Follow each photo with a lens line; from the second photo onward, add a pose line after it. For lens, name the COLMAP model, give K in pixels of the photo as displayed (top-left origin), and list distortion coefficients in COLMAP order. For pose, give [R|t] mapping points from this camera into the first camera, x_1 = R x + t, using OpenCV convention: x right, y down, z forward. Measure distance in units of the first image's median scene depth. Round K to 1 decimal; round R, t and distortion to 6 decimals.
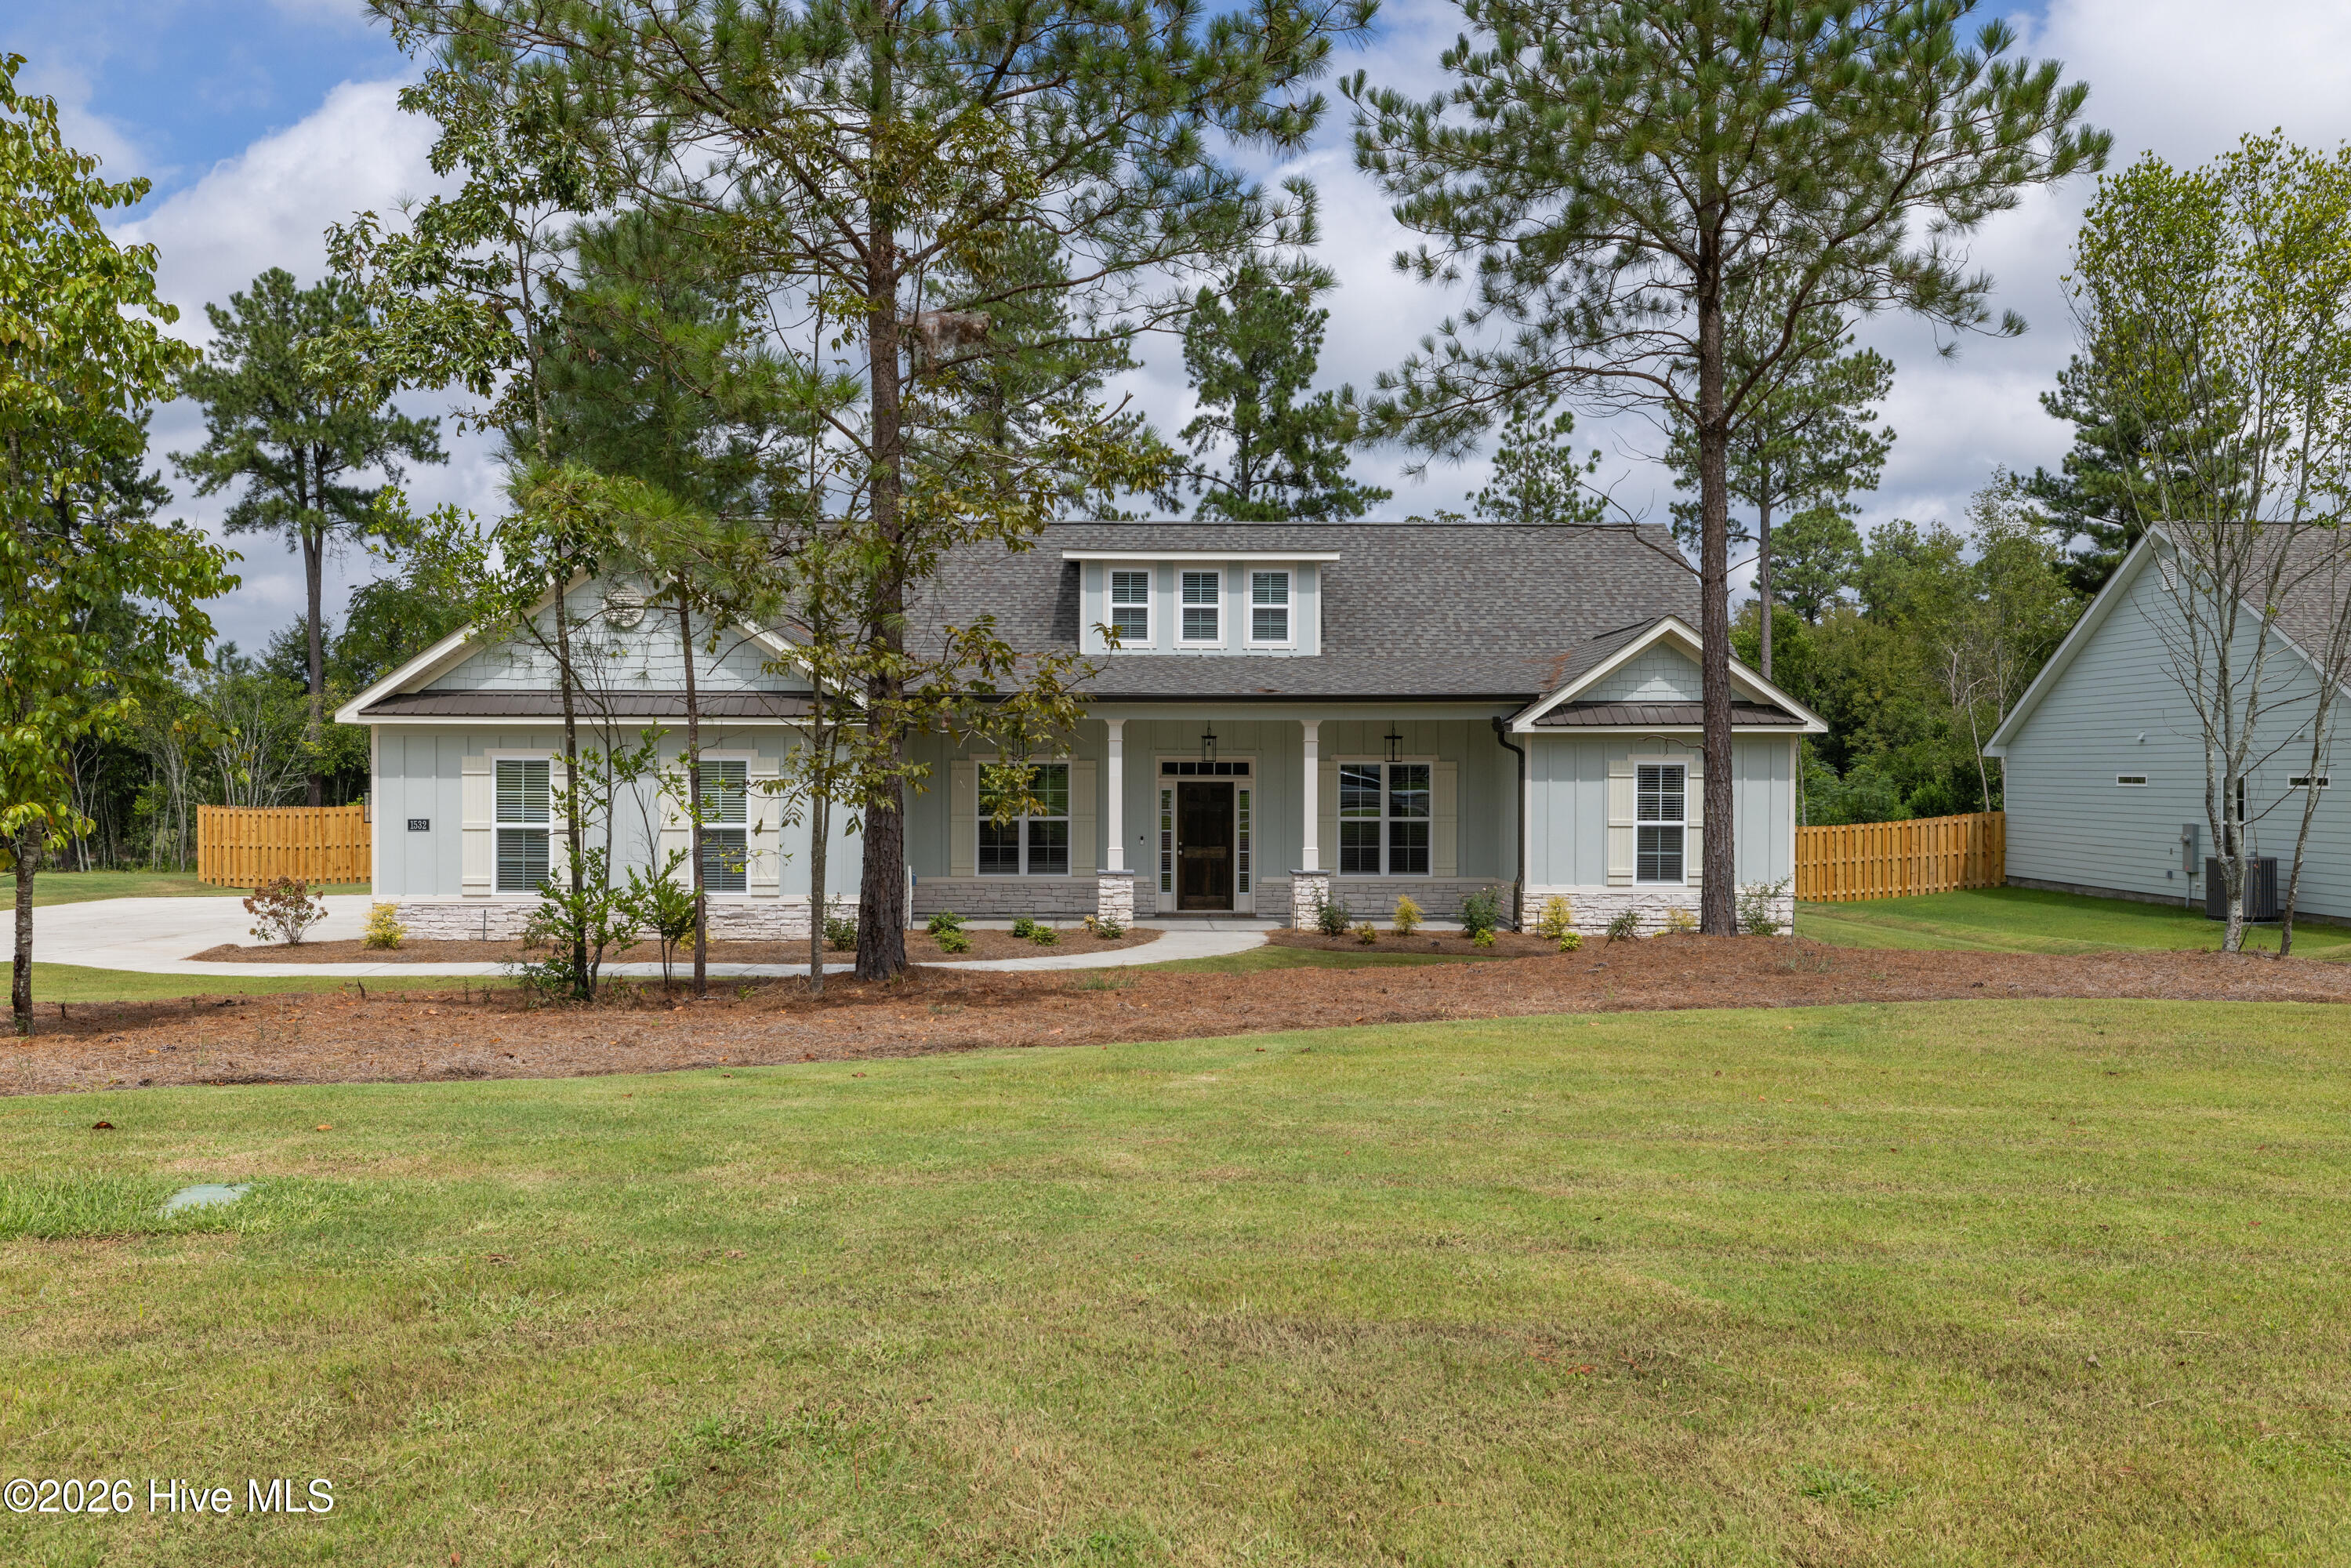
lens RADIAL K [[1925.5, 0, 1159.4], [0, 1925.5, 774.0], [0, 0, 1]] dist [0.004916, -0.005678]
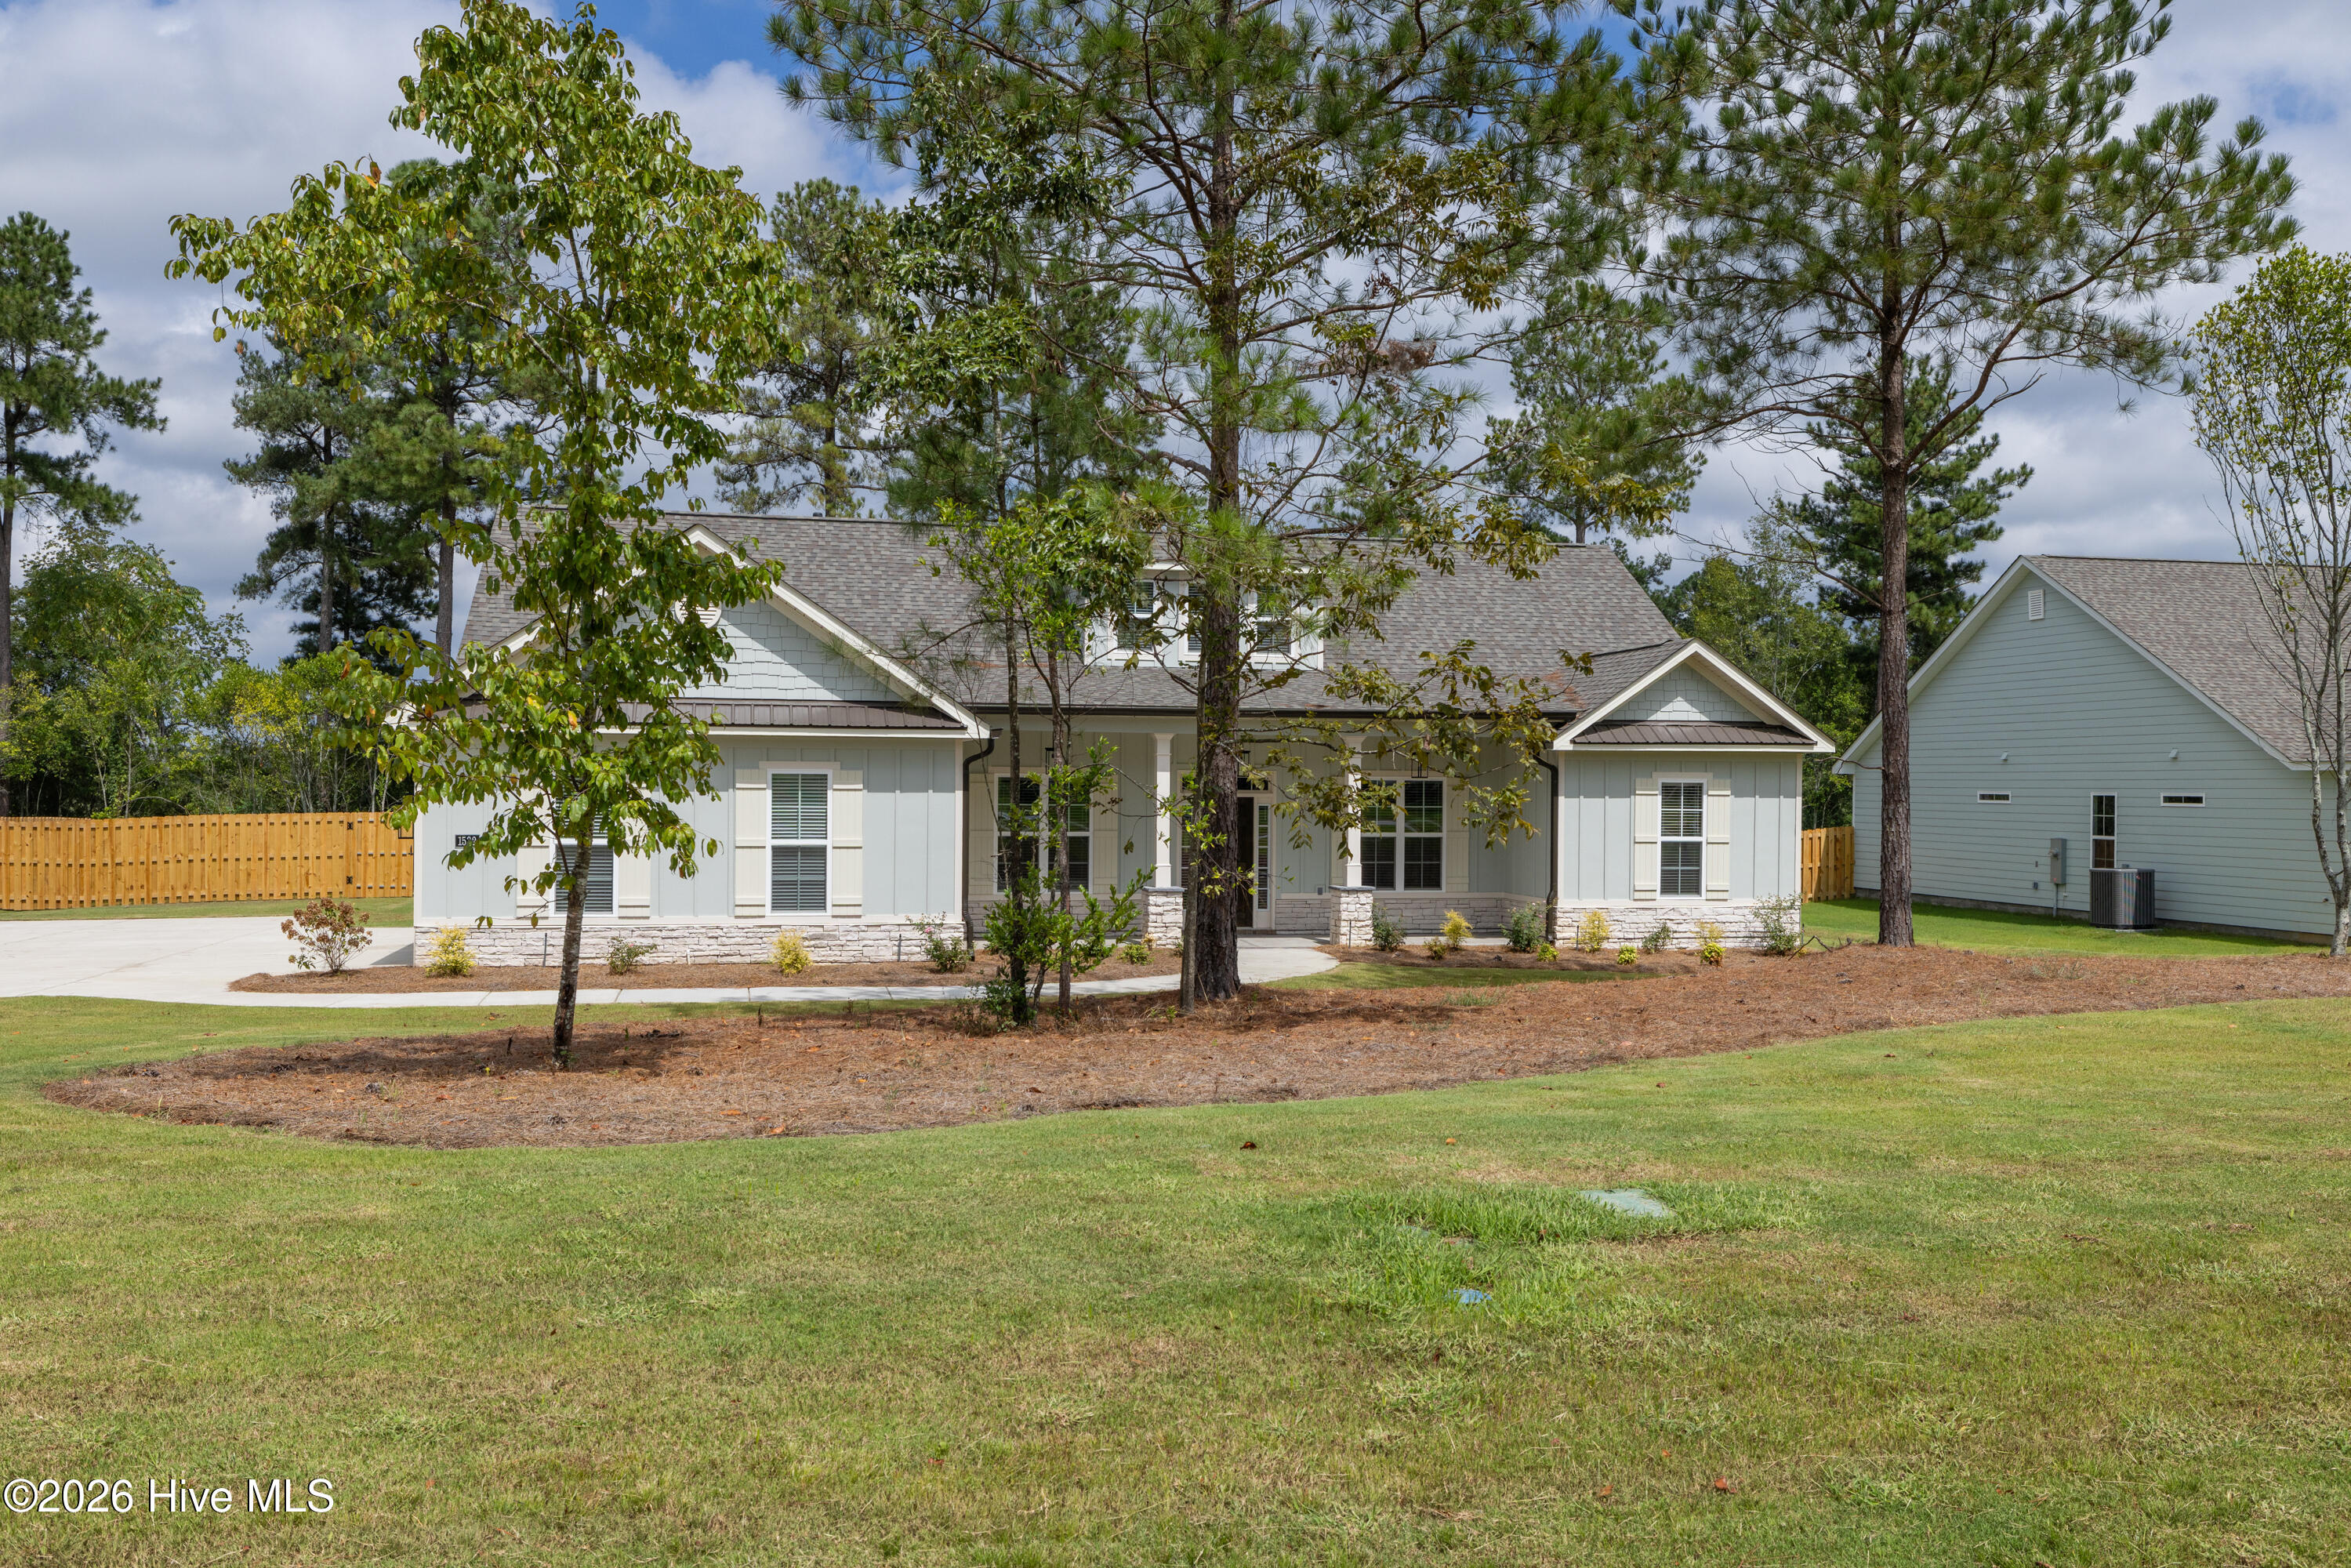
lens RADIAL K [[2024.2, 0, 1182.3], [0, 2024.2, 779.5], [0, 0, 1]] dist [-0.005343, 0.013725]
pose [[0.981072, 0.005950, 0.193554, -0.199506], [-0.005578, 0.999981, -0.002470, -0.002109], [-0.193565, 0.001344, 0.981086, -0.011195]]
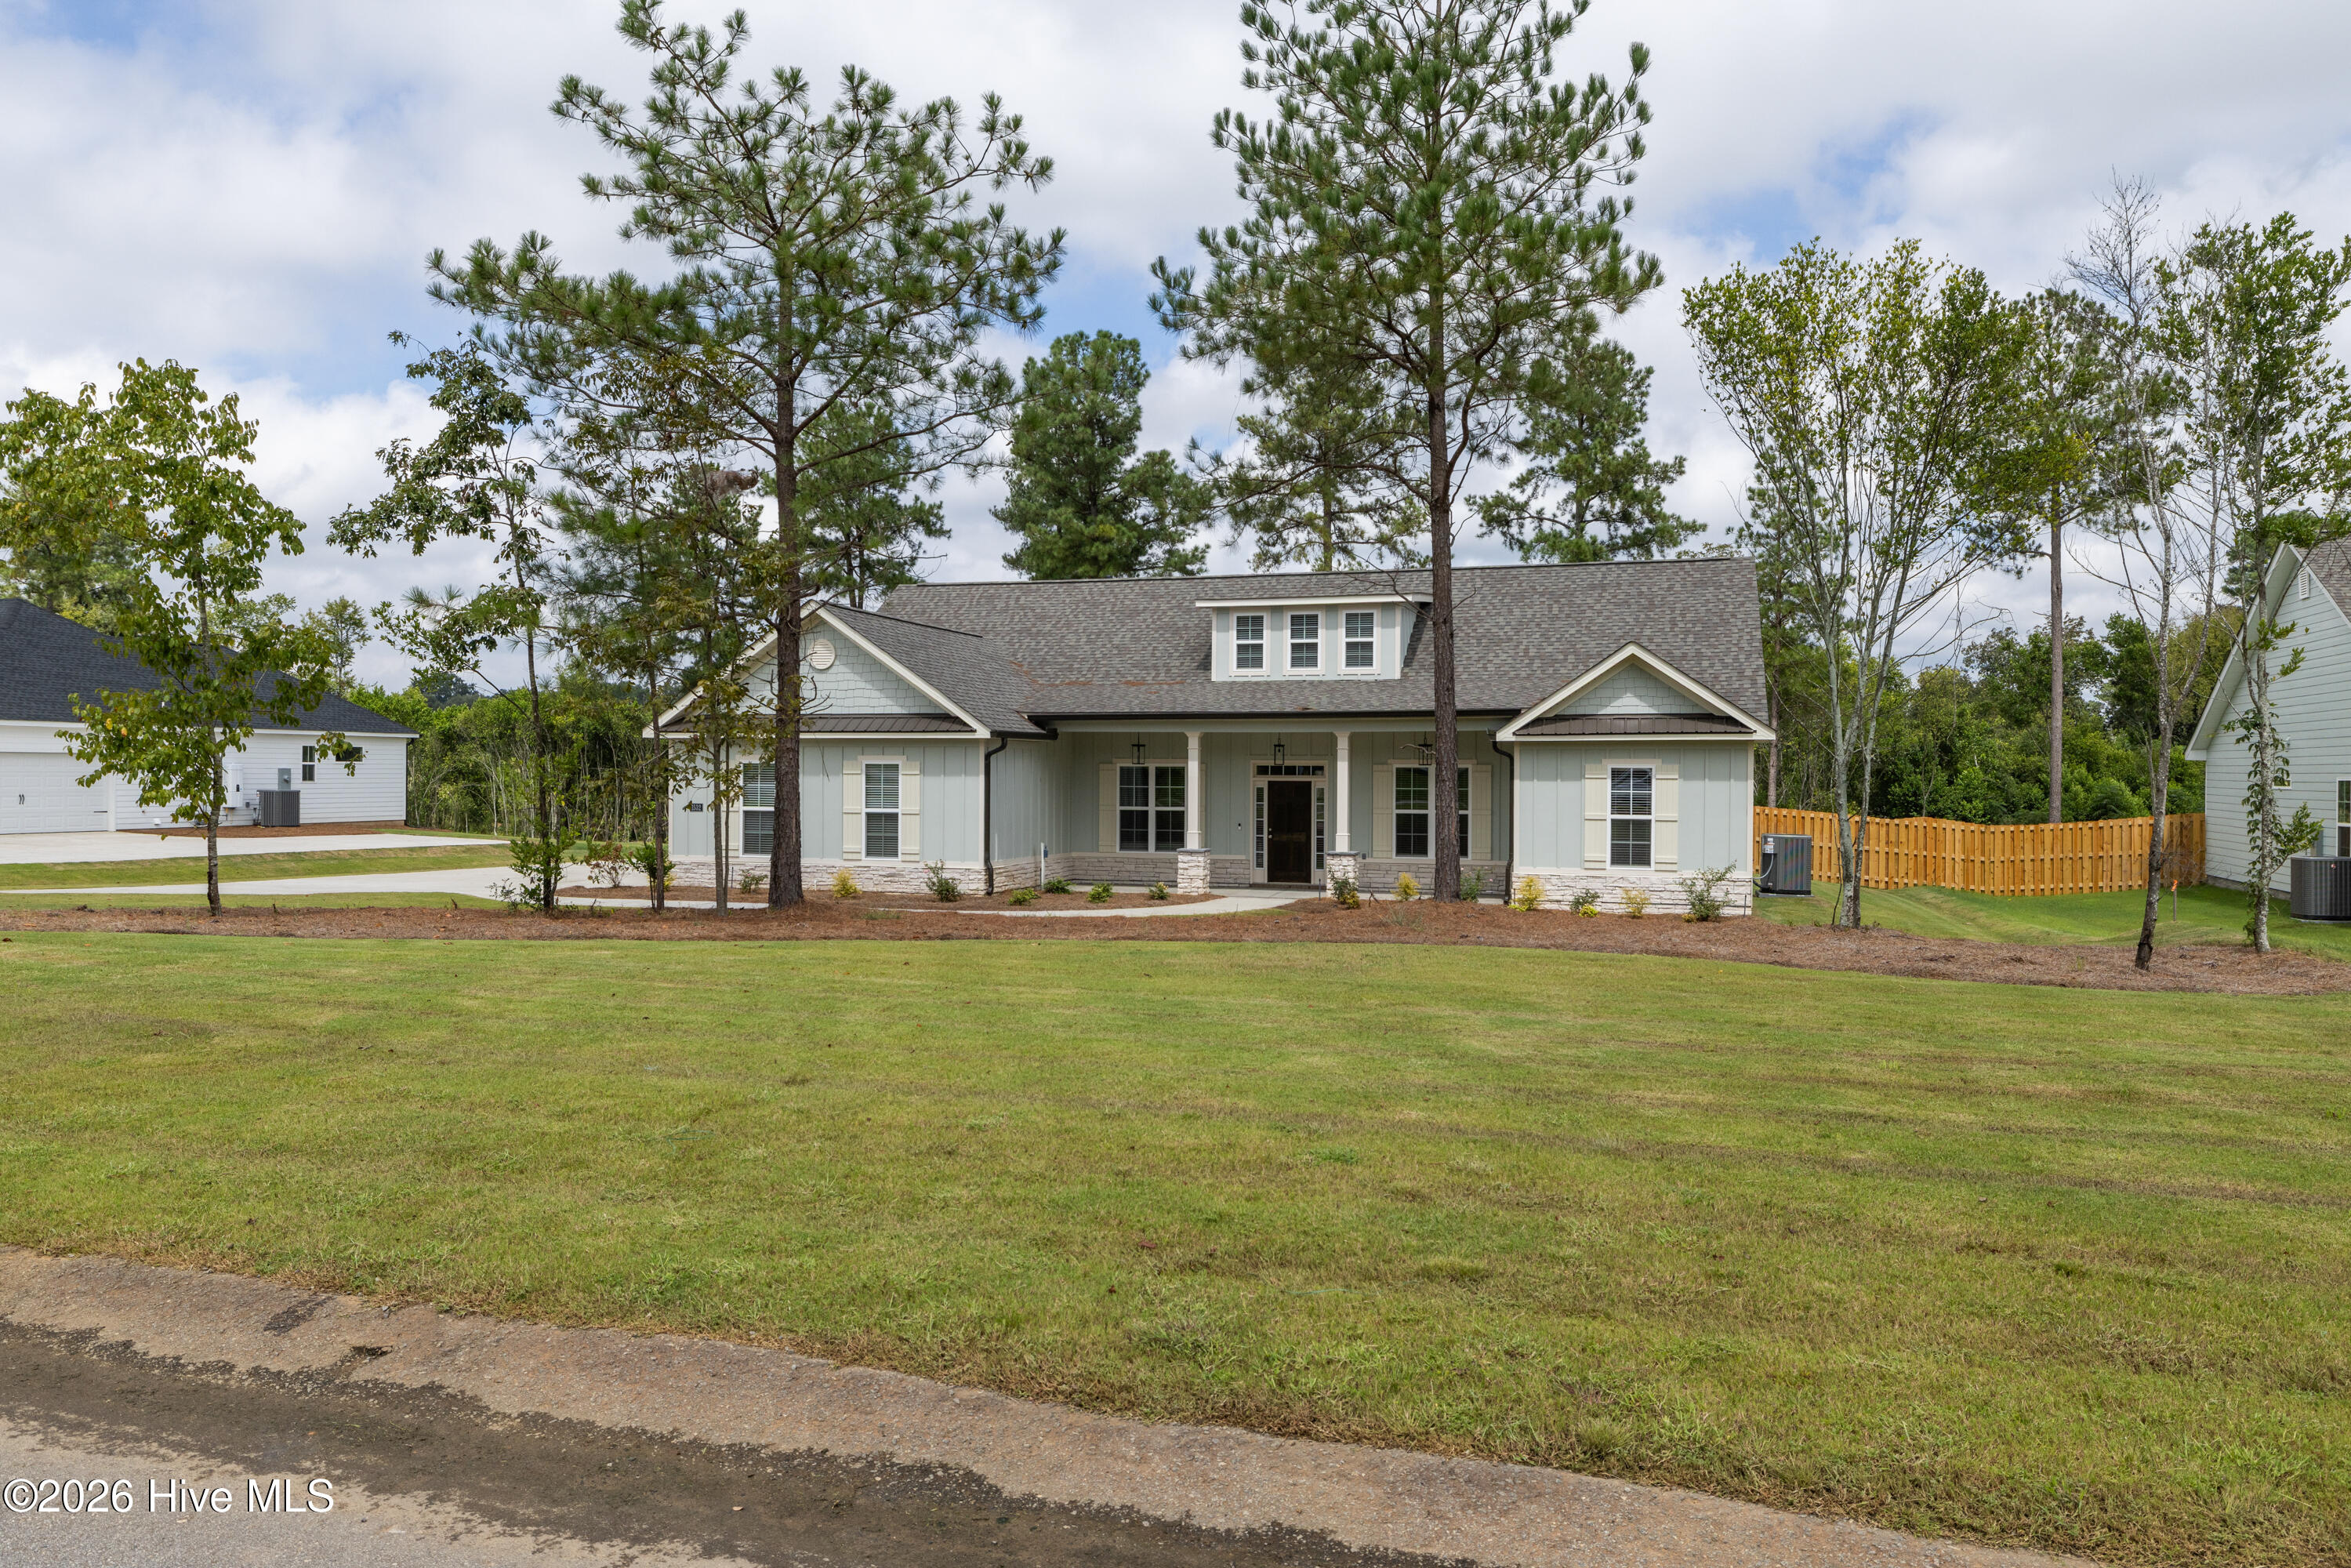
lens RADIAL K [[1660.1, 0, 1145.7], [0, 1660.1, 775.5], [0, 0, 1]] dist [0.011536, -0.008933]
pose [[0.943785, 0.003123, -0.330545, 0.297091], [-0.002790, 0.999995, 0.001483, -0.000716], [0.330548, -0.000477, 0.943789, -0.061547]]
